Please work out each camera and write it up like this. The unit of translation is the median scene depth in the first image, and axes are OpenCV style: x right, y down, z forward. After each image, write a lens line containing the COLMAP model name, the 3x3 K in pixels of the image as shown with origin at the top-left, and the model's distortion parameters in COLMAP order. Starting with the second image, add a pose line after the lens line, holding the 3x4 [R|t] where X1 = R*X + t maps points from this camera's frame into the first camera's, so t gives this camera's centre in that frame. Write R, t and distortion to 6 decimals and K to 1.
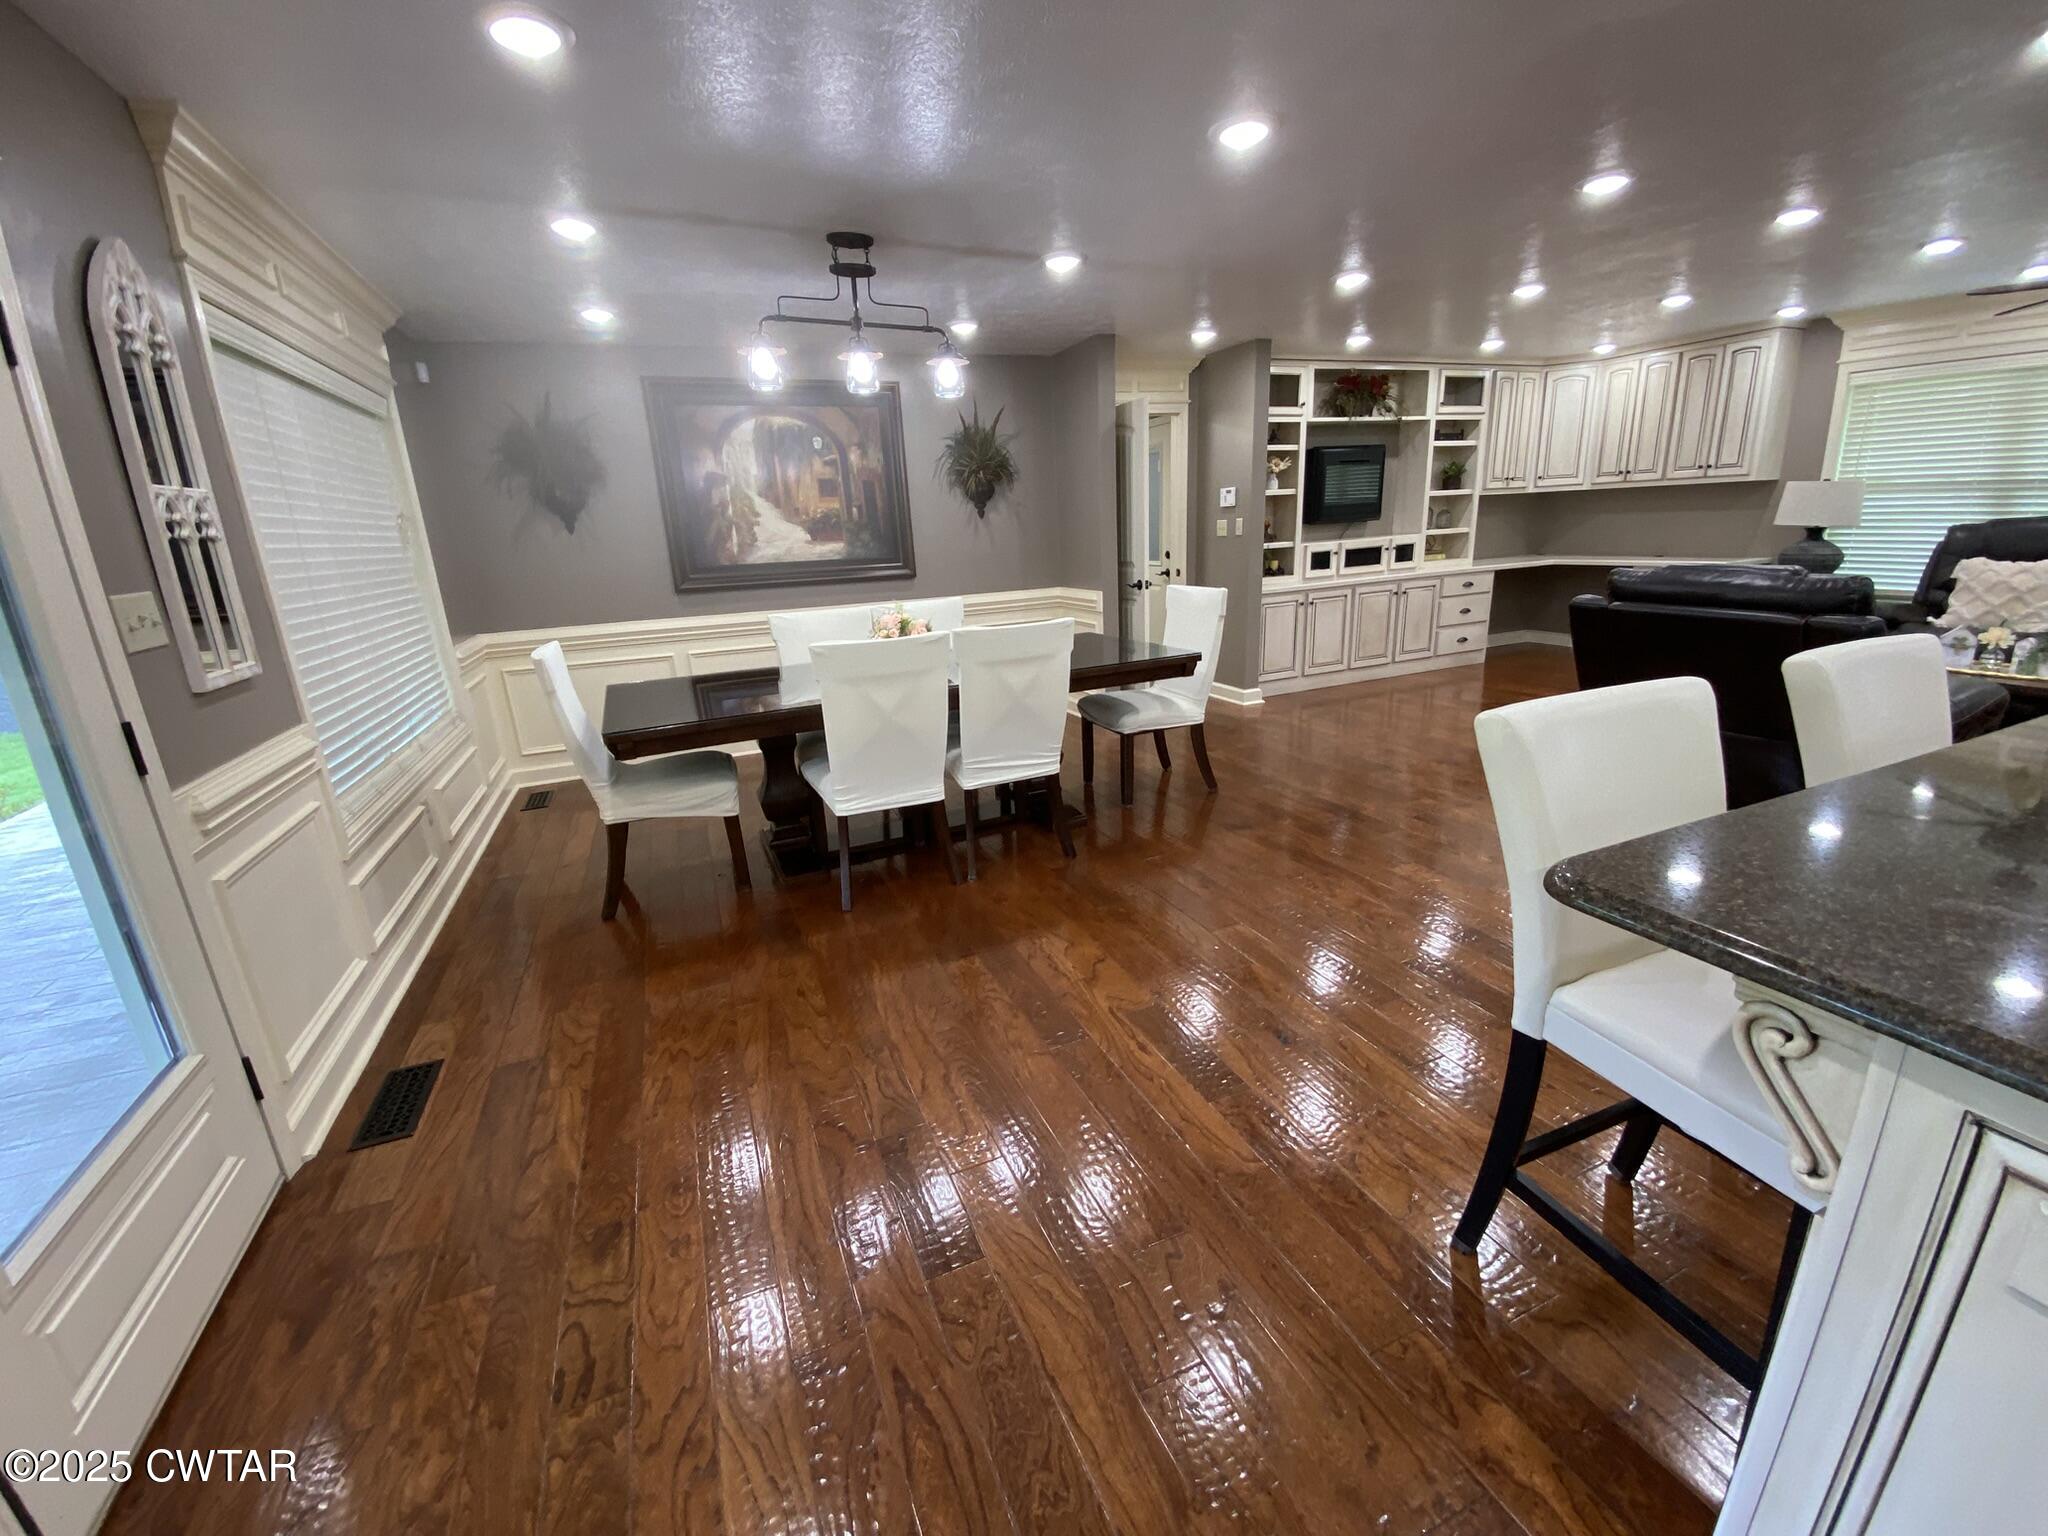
lens RADIAL K [[835.8, 0, 1018.6], [0, 835.8, 763.0], [0, 0, 1]] dist [0.017236, -0.018372]
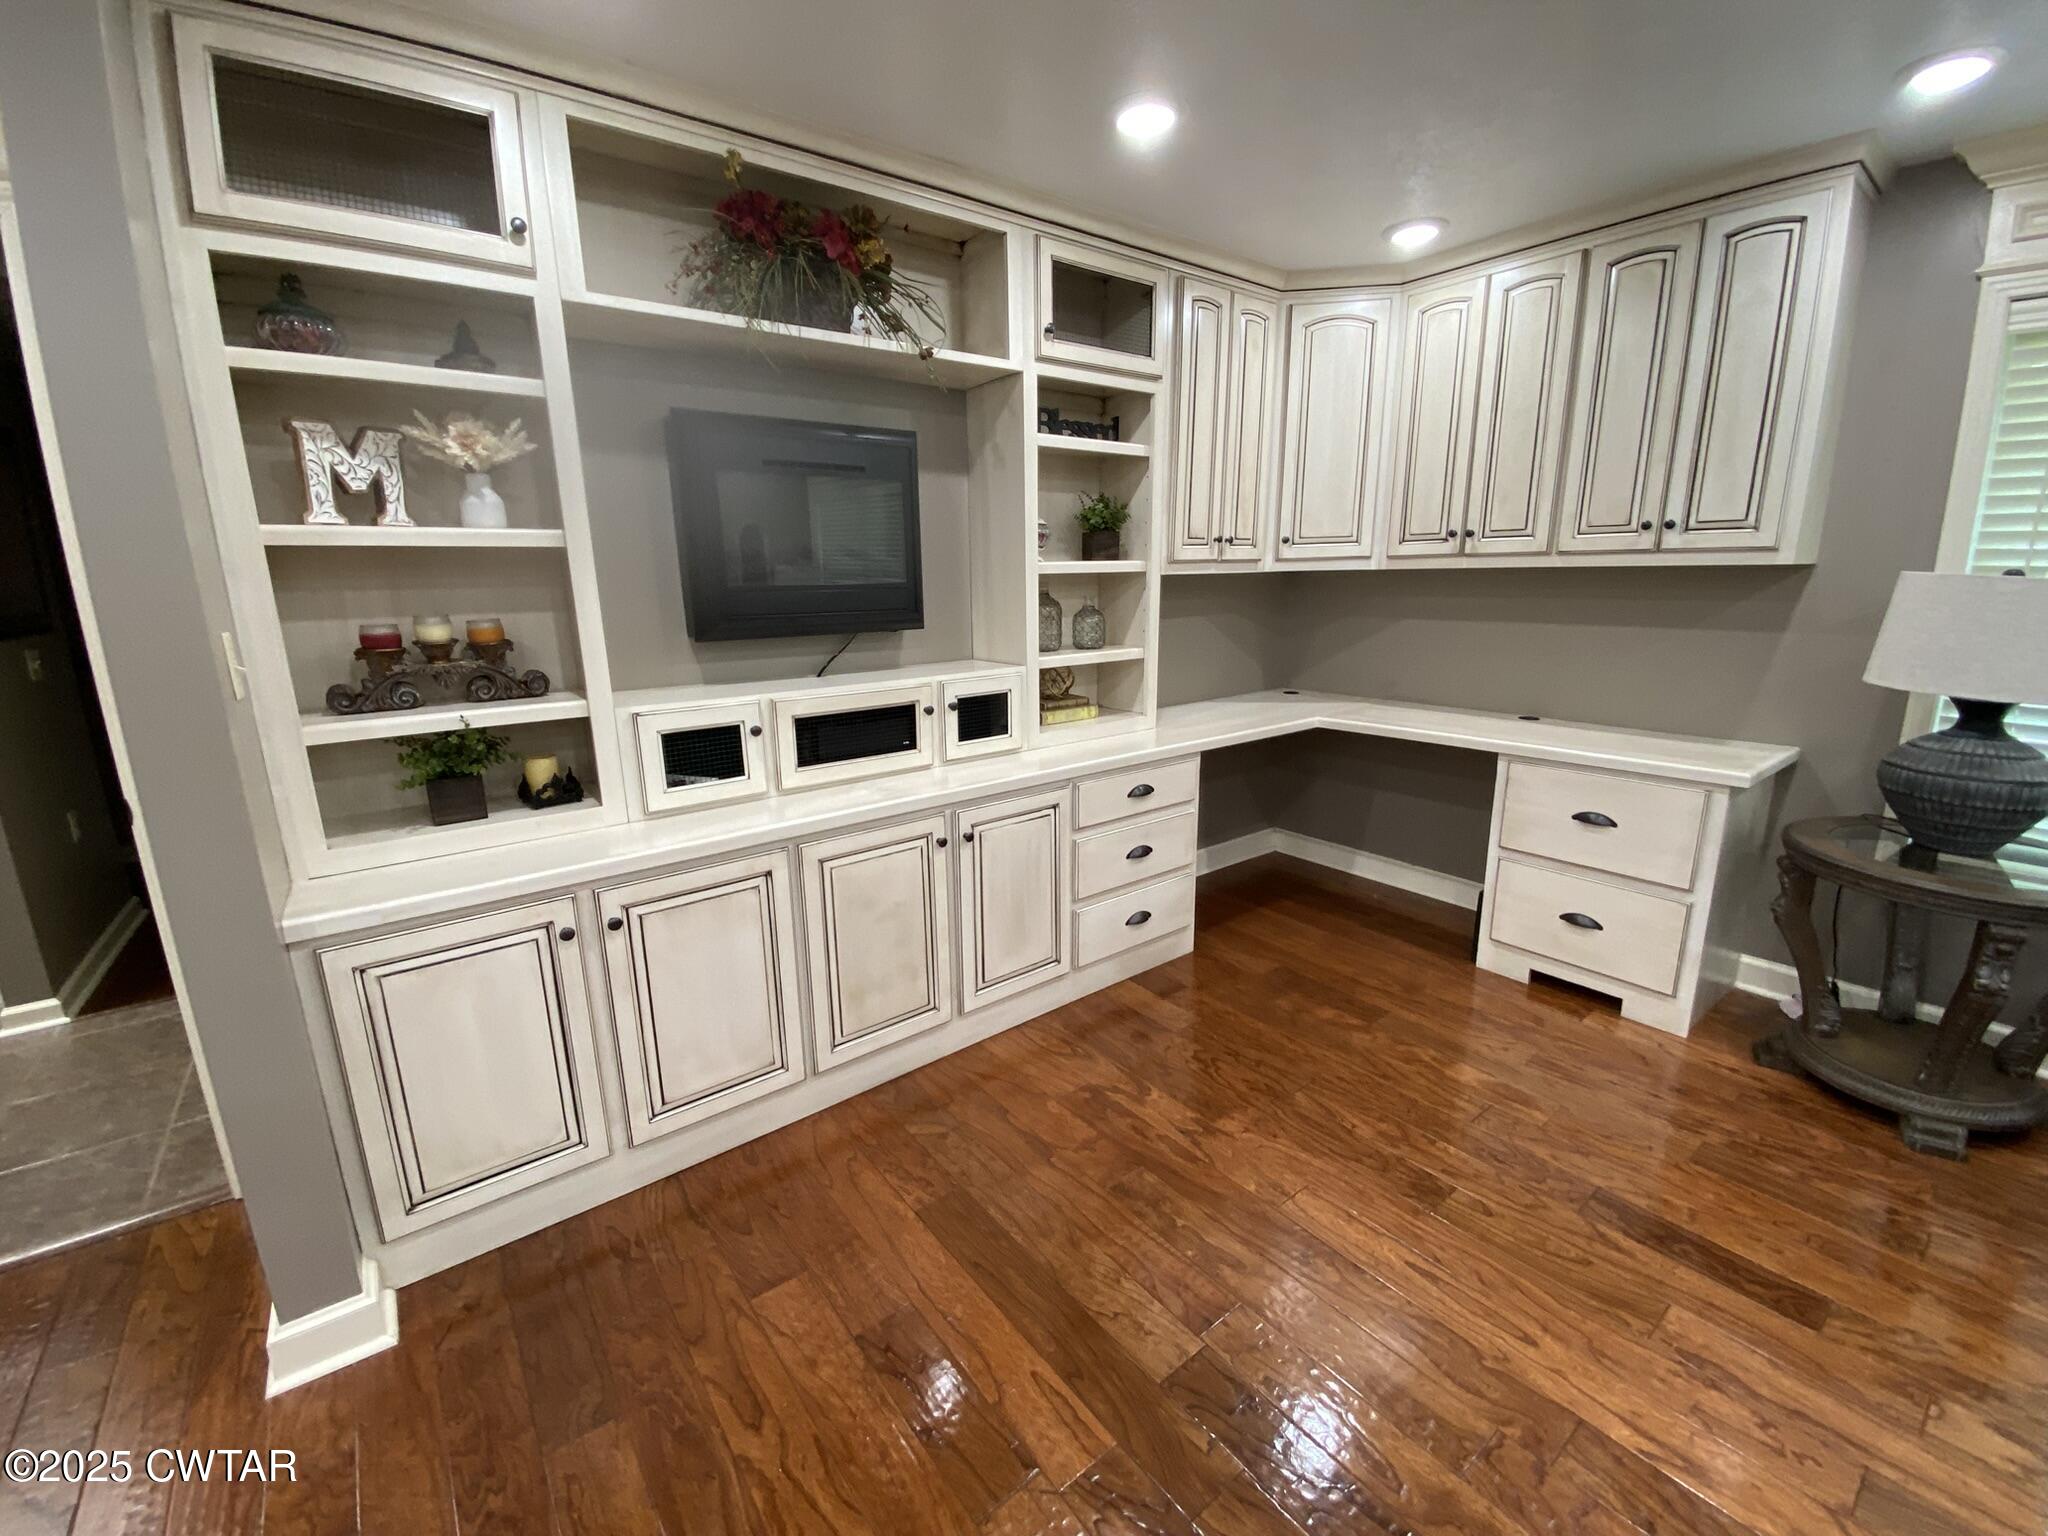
lens RADIAL K [[838.5, 0, 1010.5], [0, 838.5, 765.2], [0, 0, 1]] dist [0.024045, -0.021591]
pose [[0.969108, -0.018909, 0.245913, 0.426404], [0.033933, 0.997797, -0.057001, -0.232404], [-0.244293, 0.063585, 0.967614, 0.708492]]
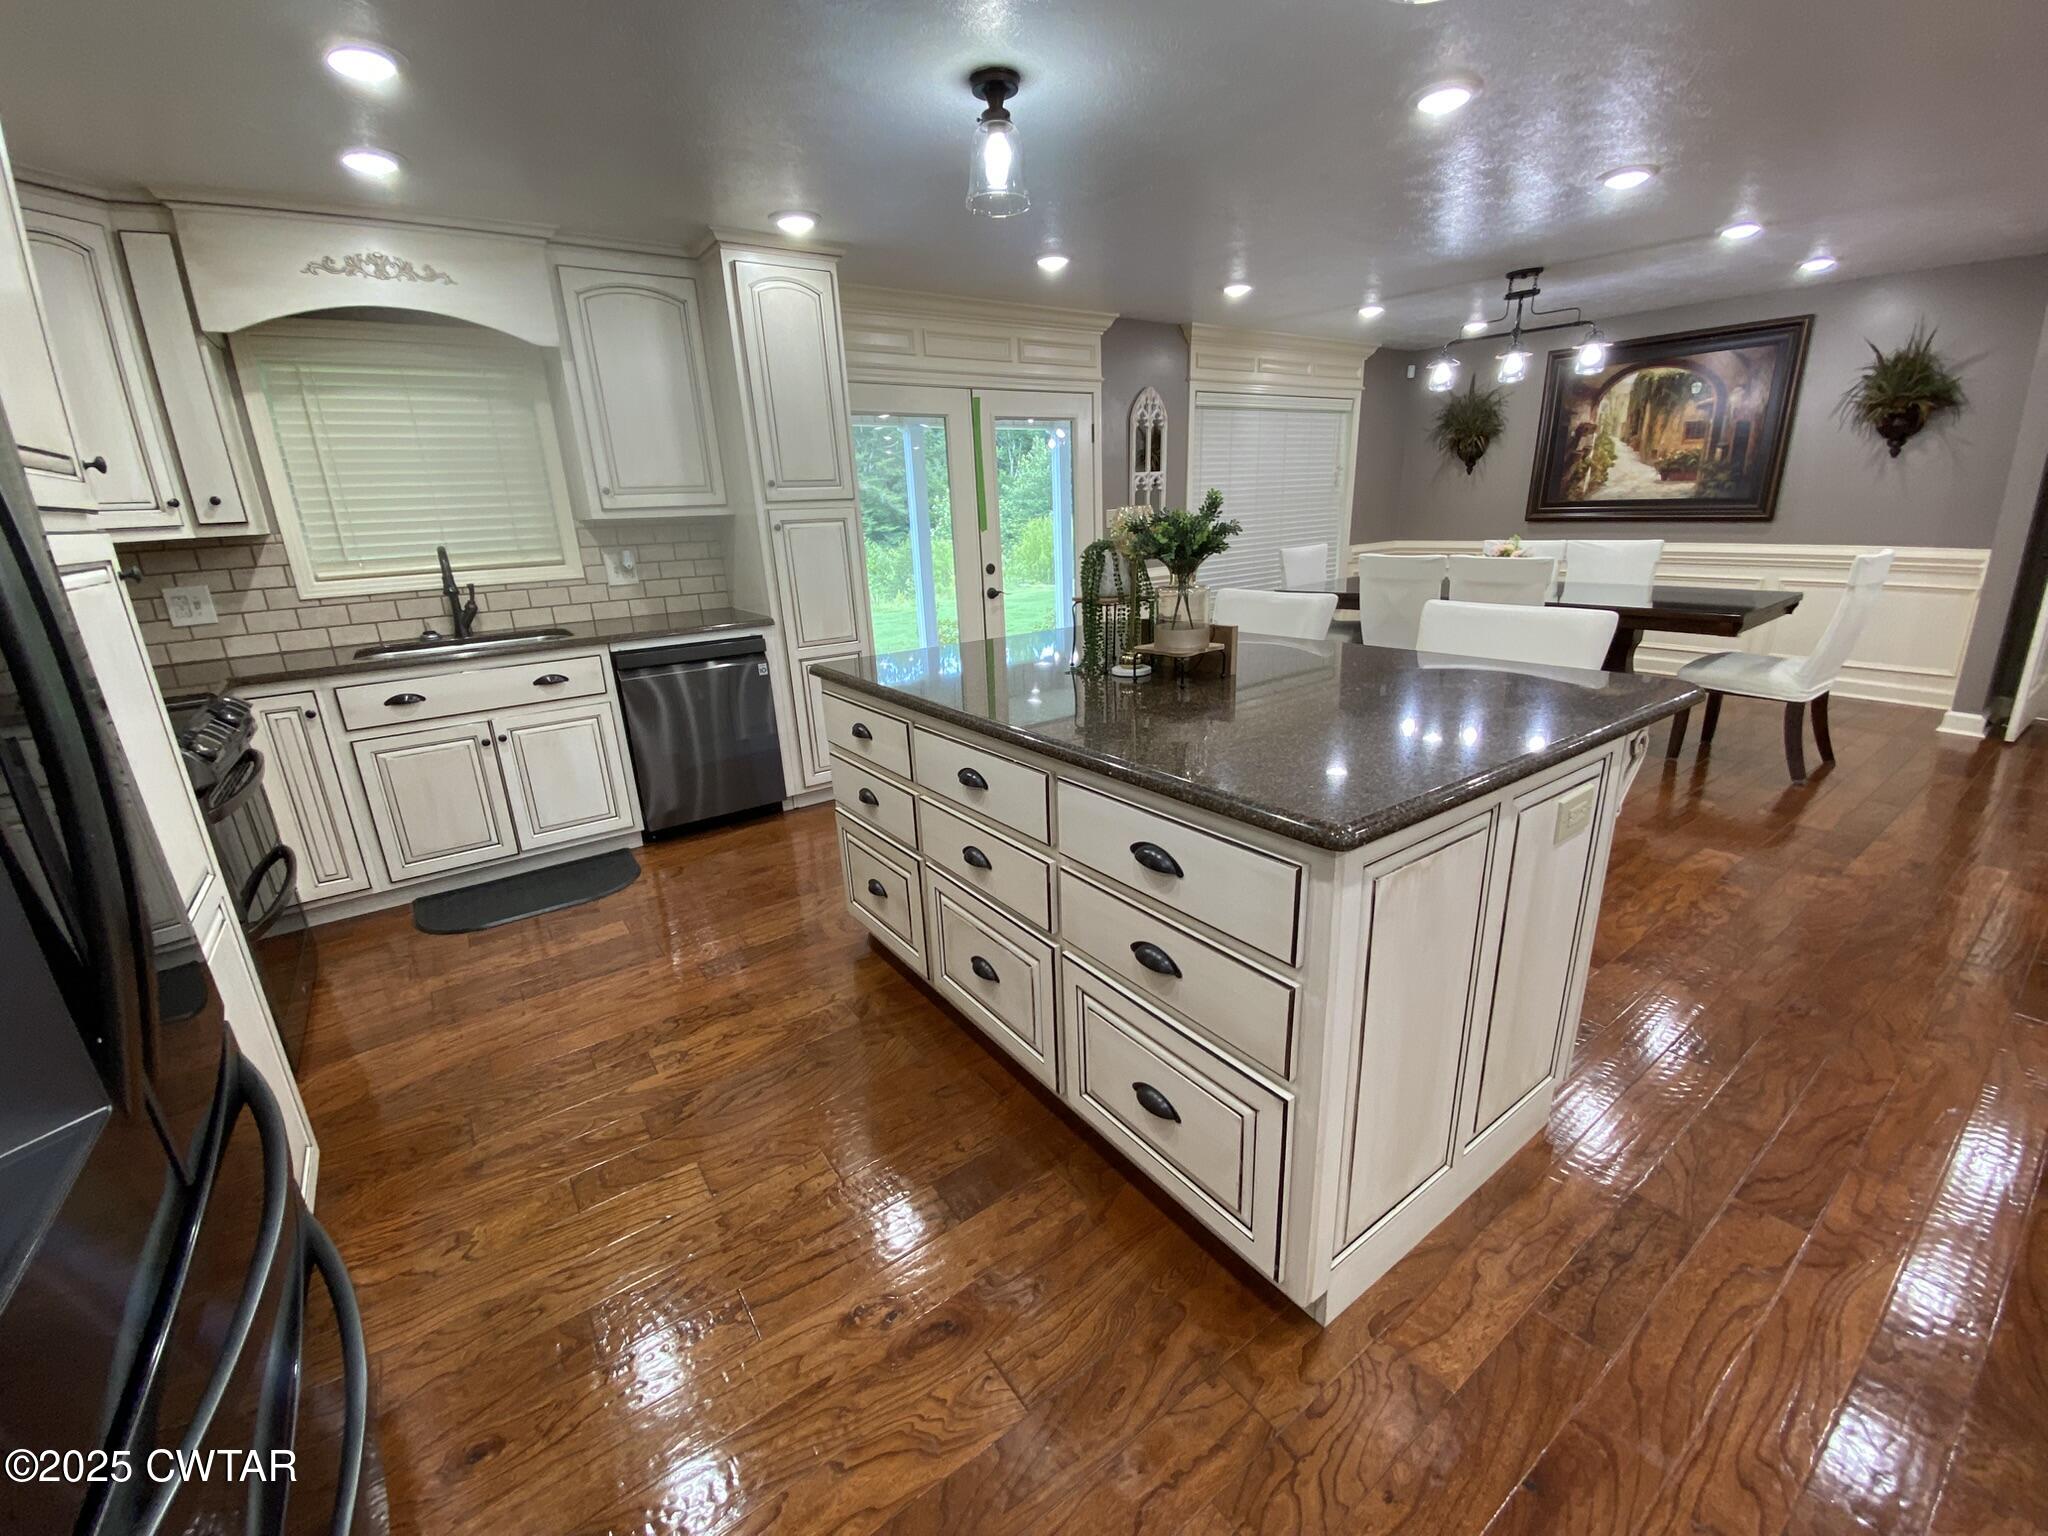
lens RADIAL K [[836.9, 0, 1019.3], [0, 836.9, 763.2], [0, 0, 1]] dist [0.018622, -0.019227]
pose [[0.210578, 0.329193, -0.920483, 0.618973], [-0.236314, 0.930812, 0.278826, -0.027048], [0.948585, 0.158808, 0.273802, -0.029495]]
